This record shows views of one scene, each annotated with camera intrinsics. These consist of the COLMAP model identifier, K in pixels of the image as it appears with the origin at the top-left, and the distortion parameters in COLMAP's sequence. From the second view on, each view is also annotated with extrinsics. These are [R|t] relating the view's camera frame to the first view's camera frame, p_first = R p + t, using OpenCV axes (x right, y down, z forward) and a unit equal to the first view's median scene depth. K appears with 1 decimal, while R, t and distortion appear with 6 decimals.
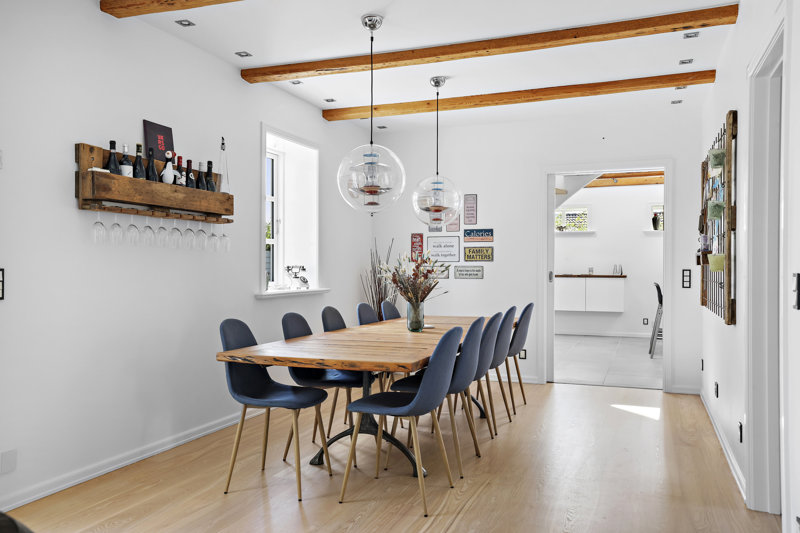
lens RADIAL K [[668.9, 0, 397.3], [0, 668.9, 258.9], [0, 0, 1]] dist [0.070297, 0.001948]
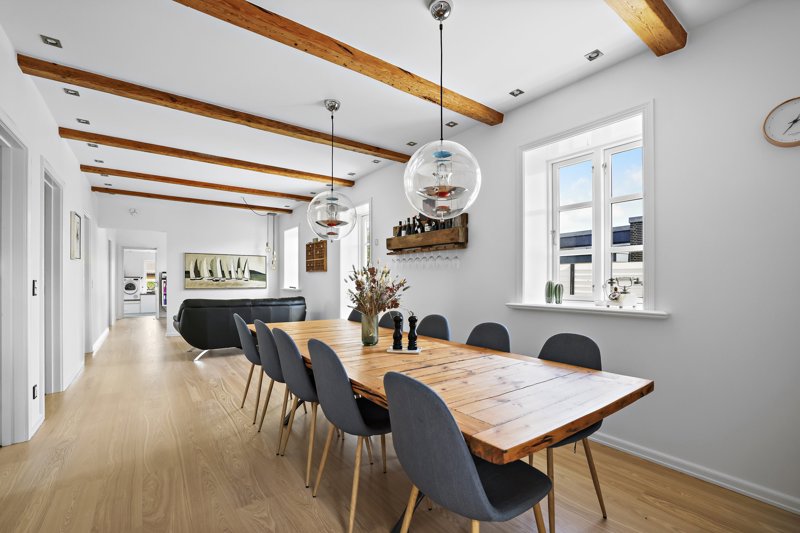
lens RADIAL K [[344.8, 0, 395.8], [0, 344.8, 275.3], [0, 0, 1]] dist [-0.032916, 0.009106]
pose [[-0.549296, -0.014056, -0.835509, 0.419143], [0.003557, 0.999810, -0.019159, 0.017788], [0.835620, -0.013496, -0.549142, 1.289323]]
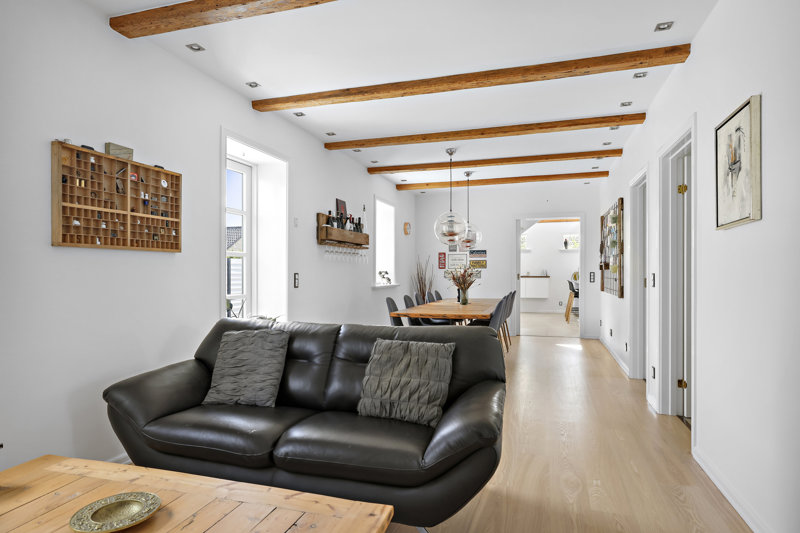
lens RADIAL K [[478.3, 0, 400.0], [0, 478.3, 266.5], [0, 0, 1]] dist [0.000464, 0.000039]
pose [[0.998057, -0.003216, 0.062219, -0.241087], [0.003136, 0.999994, 0.001391, -0.005316], [-0.062223, -0.001194, 0.998062, -0.370083]]
